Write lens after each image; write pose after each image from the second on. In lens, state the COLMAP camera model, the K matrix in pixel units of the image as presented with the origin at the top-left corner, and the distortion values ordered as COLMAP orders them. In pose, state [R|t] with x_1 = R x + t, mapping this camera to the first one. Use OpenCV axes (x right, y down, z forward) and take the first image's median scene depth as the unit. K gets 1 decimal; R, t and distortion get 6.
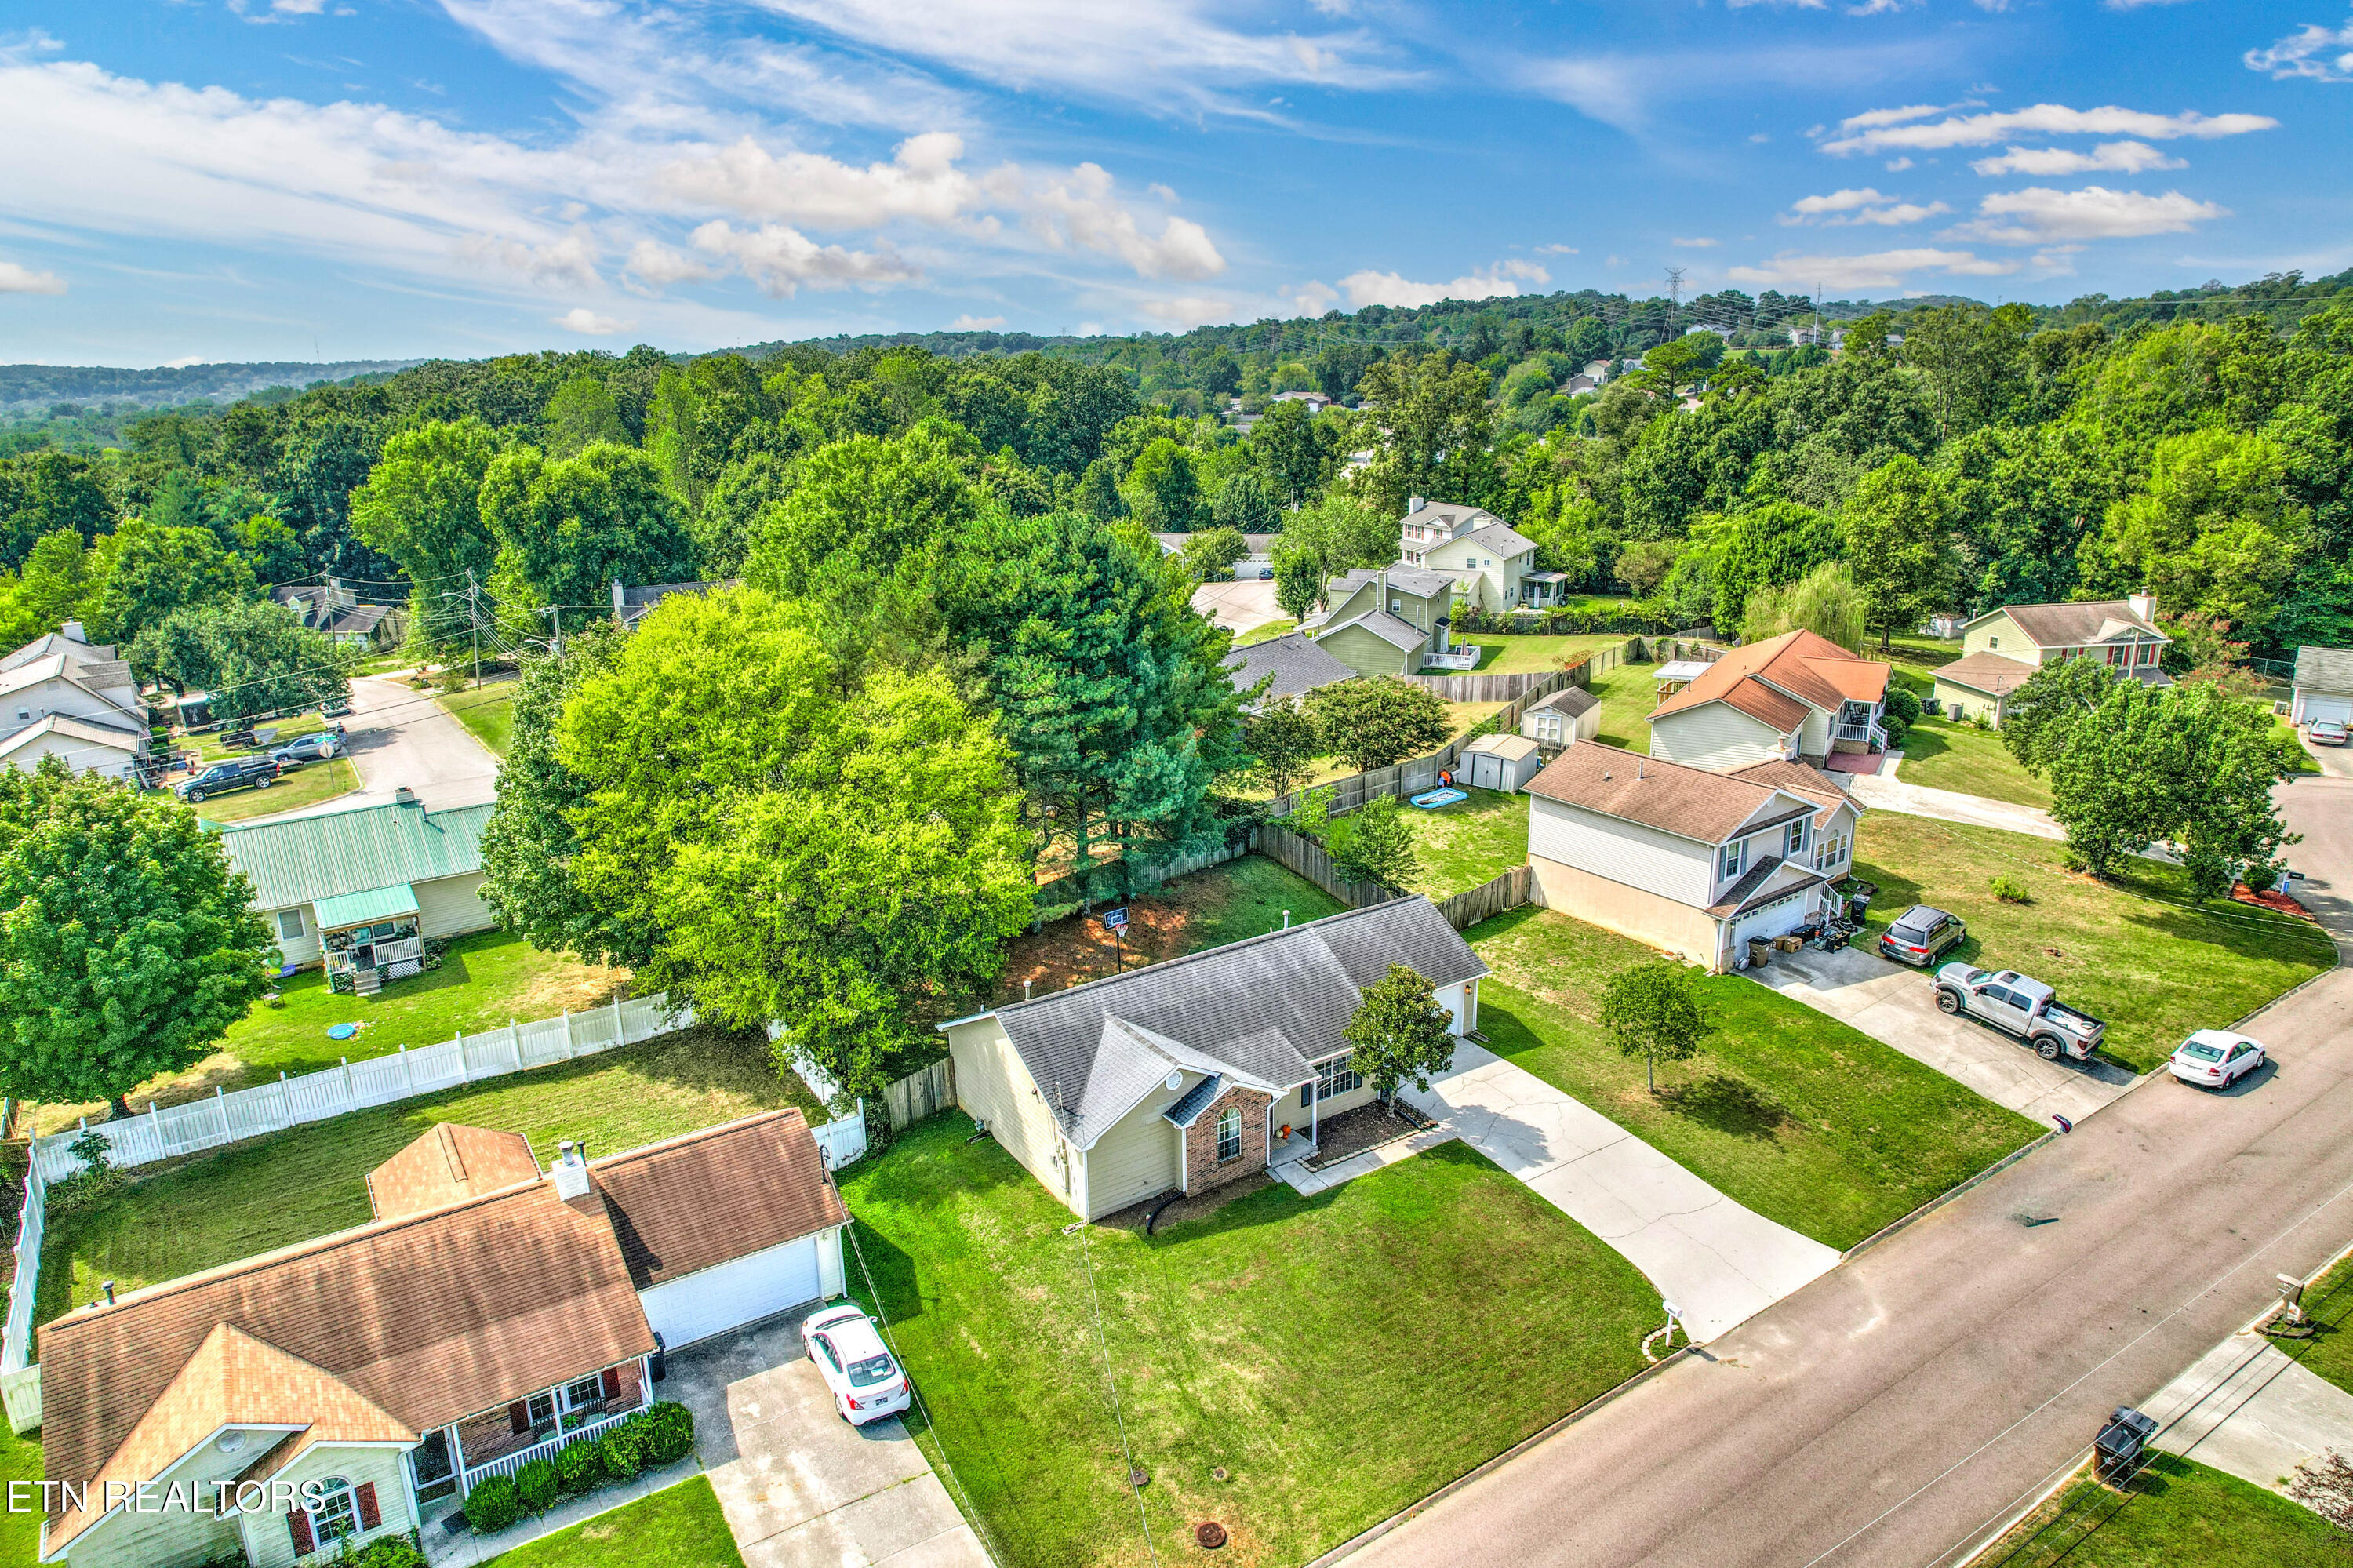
lens RADIAL K [[1500.5, 0, 1184.0], [0, 1500.5, 779.9], [0, 0, 1]] dist [-0.070583, 0.059032]
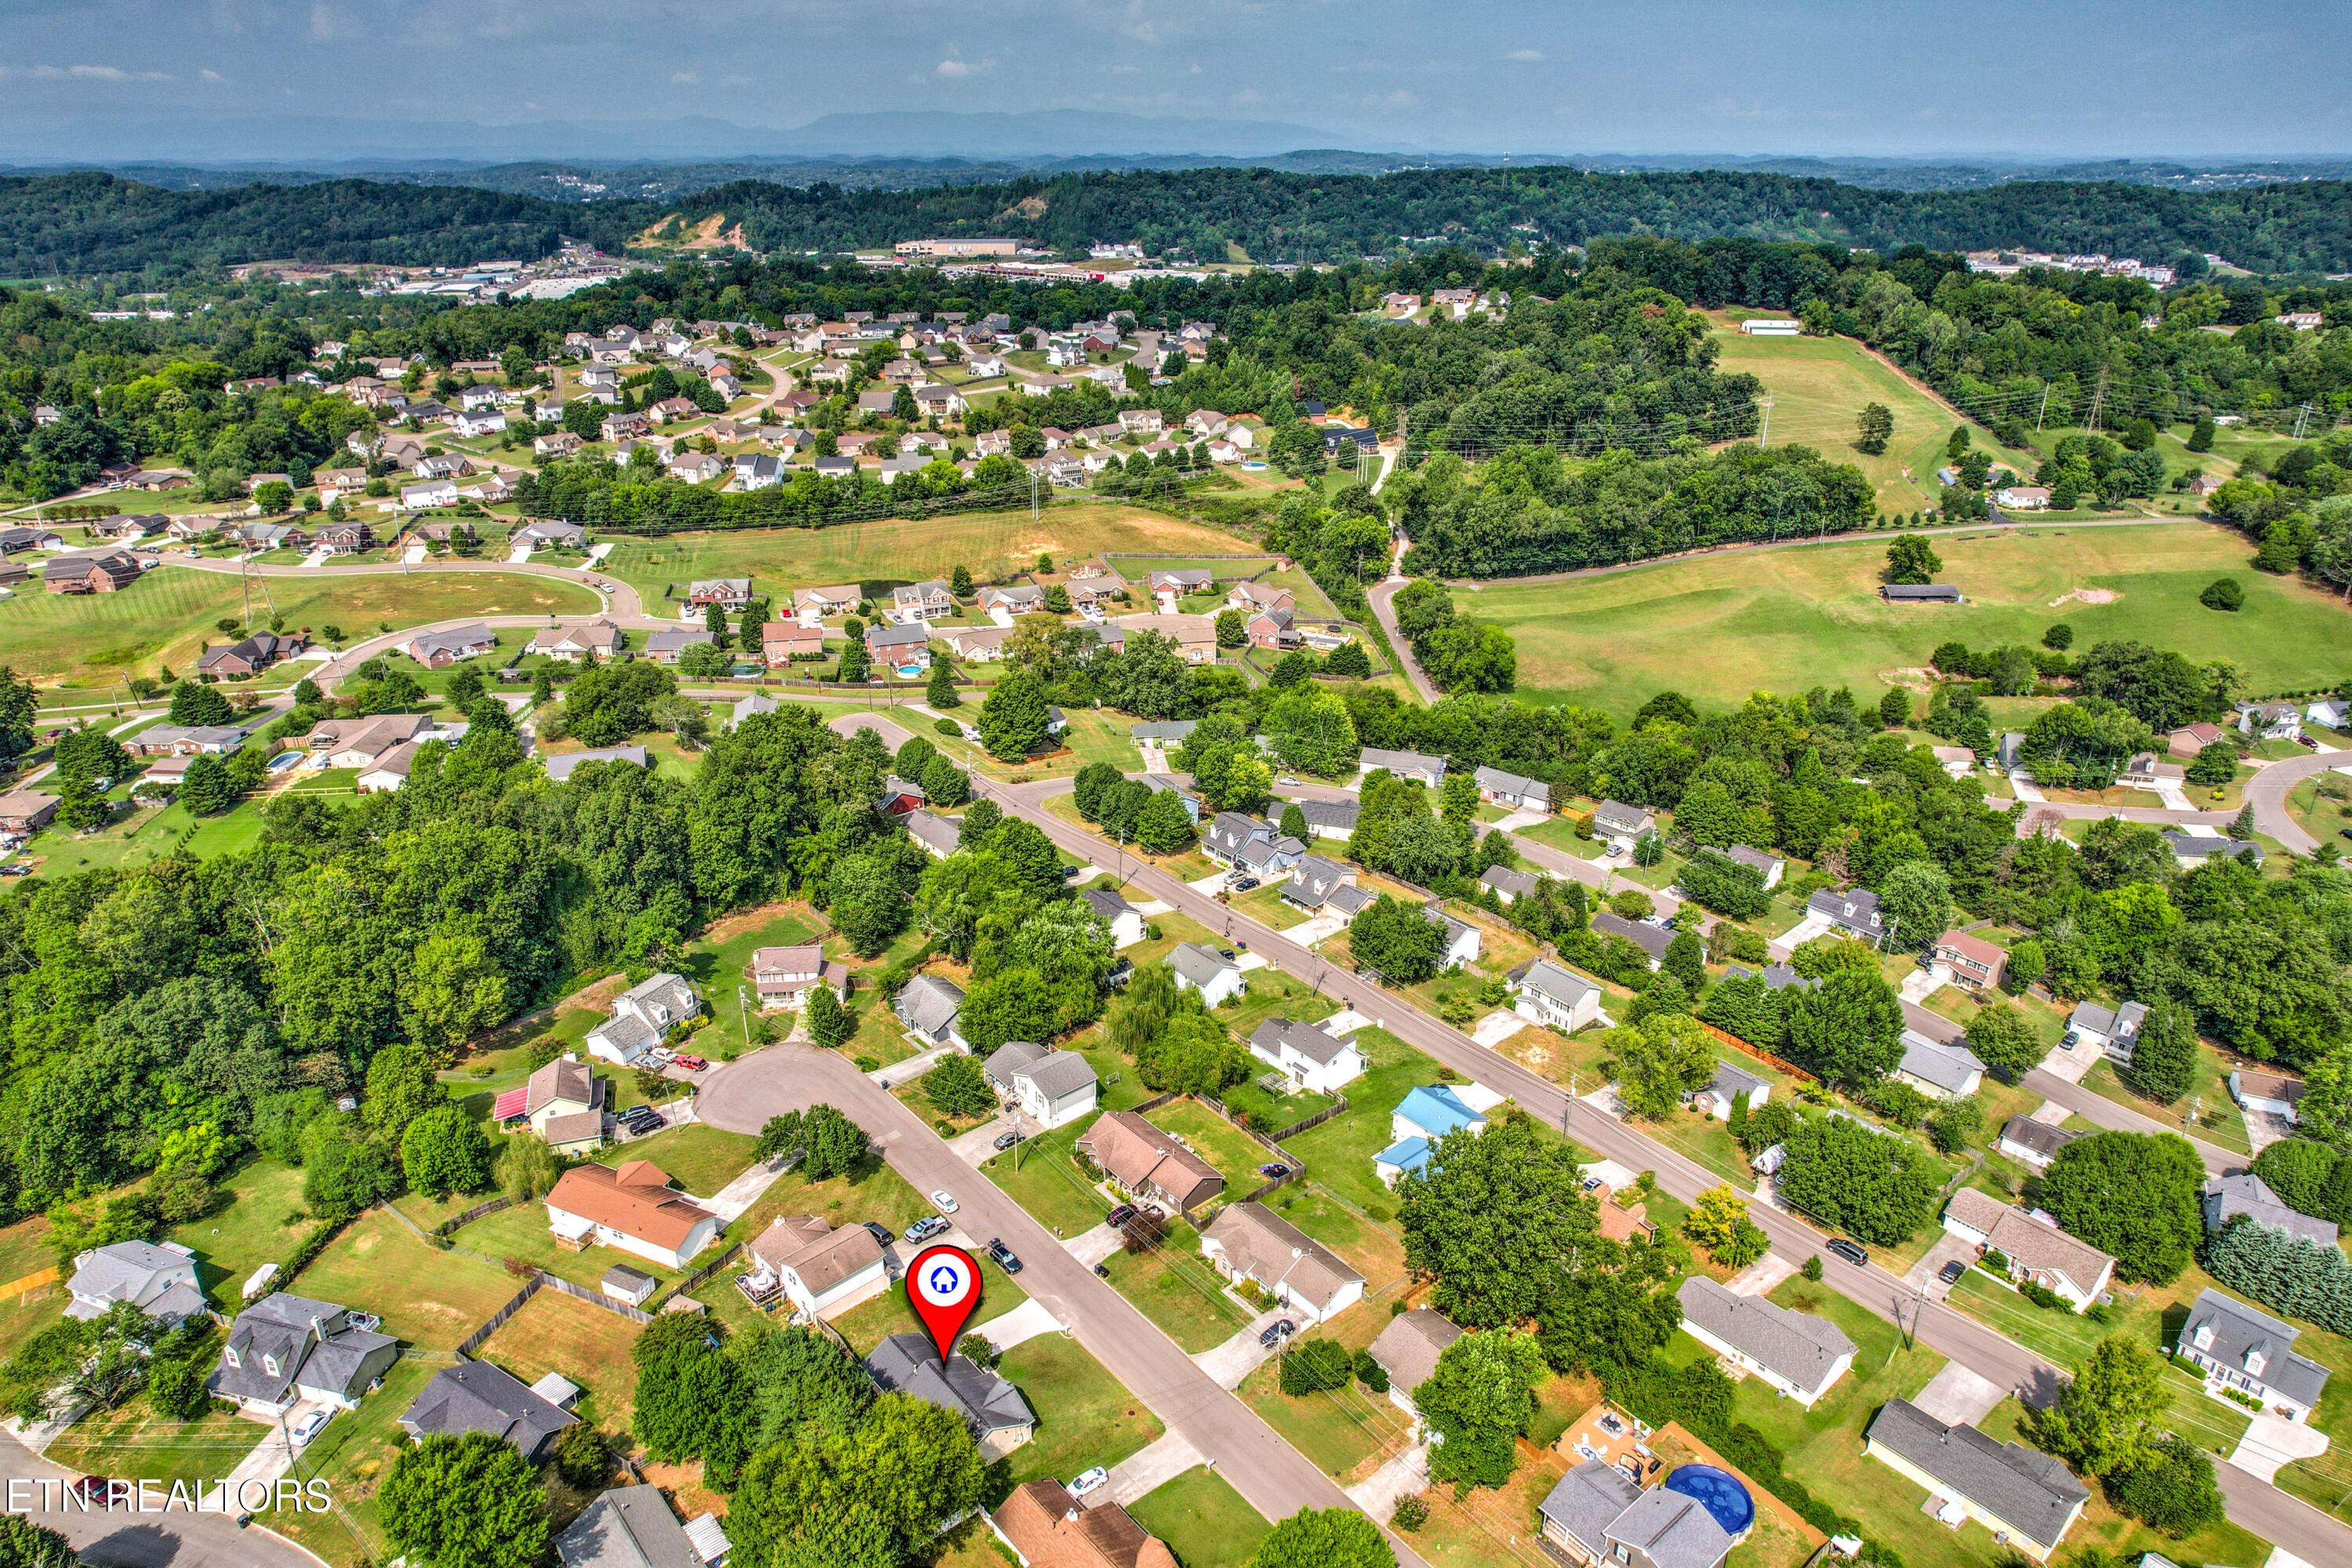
lens RADIAL K [[1499.8, 0, 1178.4], [0, 1499.8, 787.7], [0, 0, 1]] dist [-0.070583, 0.059032]
pose [[-0.128409, -0.376878, 0.917319, -2.350213], [0.280257, 0.873483, 0.398099, -2.008628], [-0.951298, 0.308205, -0.006541, 0.183873]]
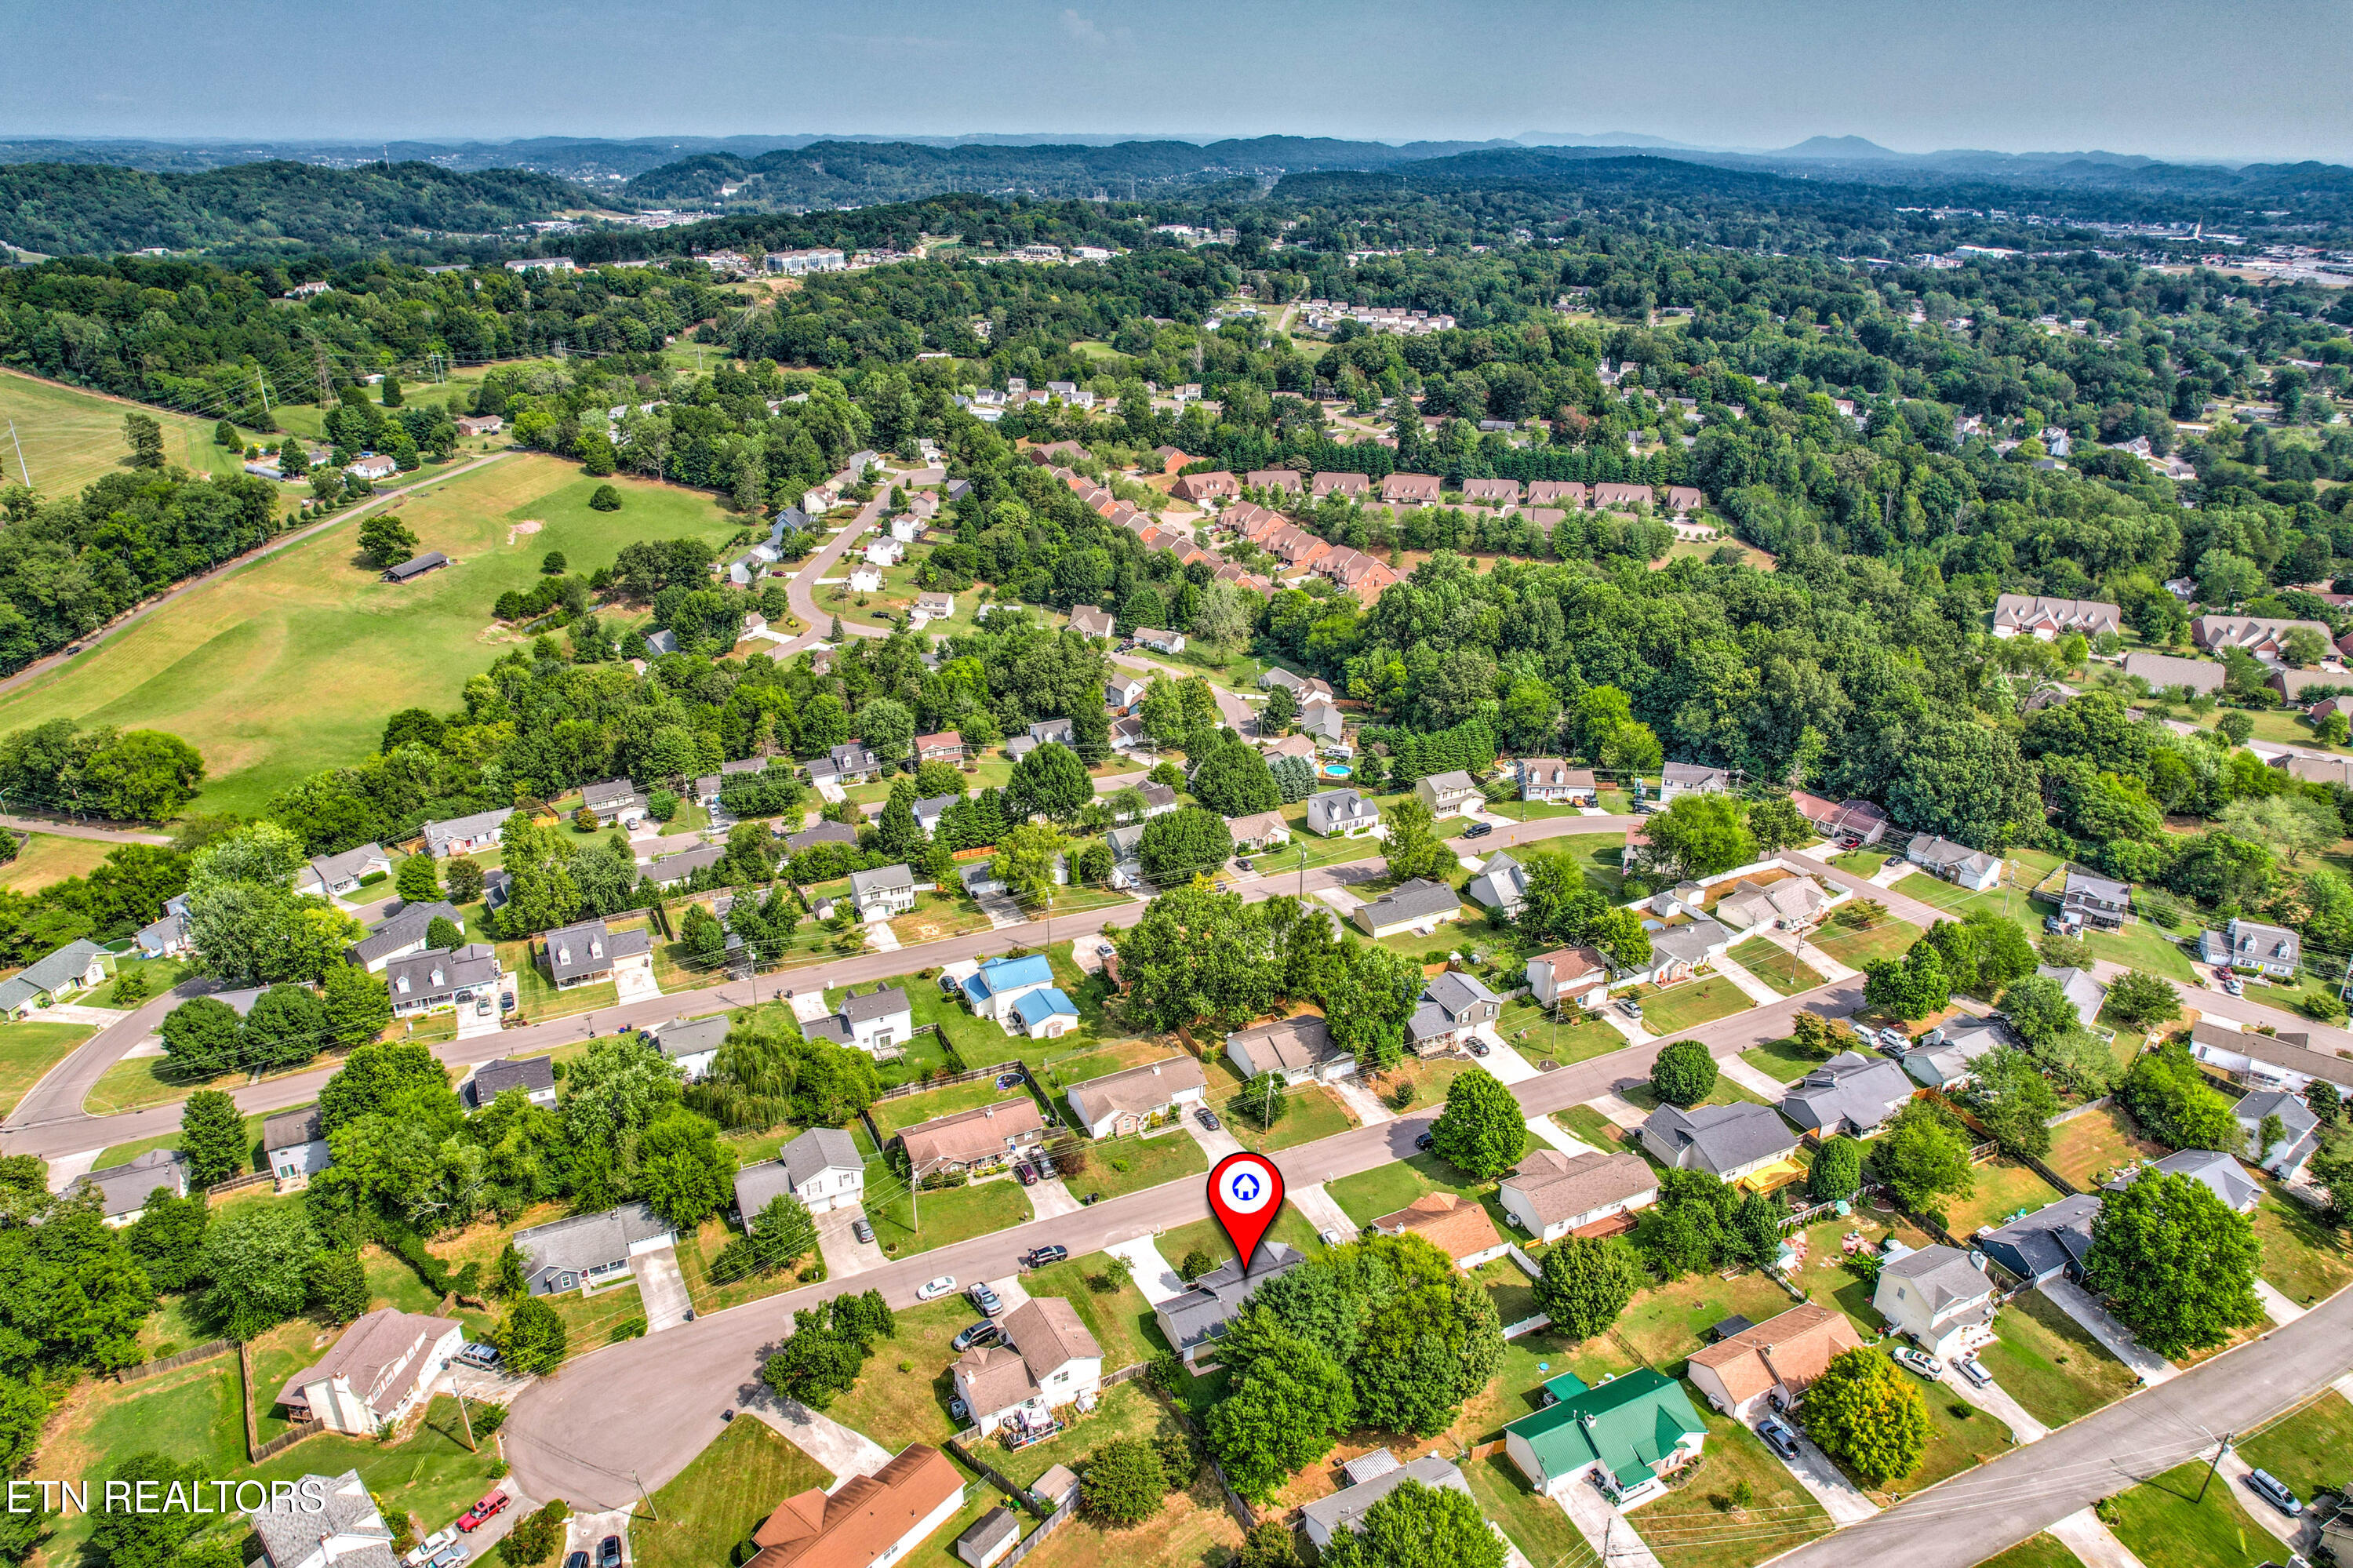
lens RADIAL K [[1500.5, 0, 1180.8], [0, 1500.5, 780.9], [0, 0, 1]] dist [-0.070583, 0.059032]
pose [[-0.991023, -0.040420, 0.127434, -0.214689], [0.050406, 0.769883, 0.636191, -2.831196], [-0.123824, 0.636904, -0.760935, 2.805064]]
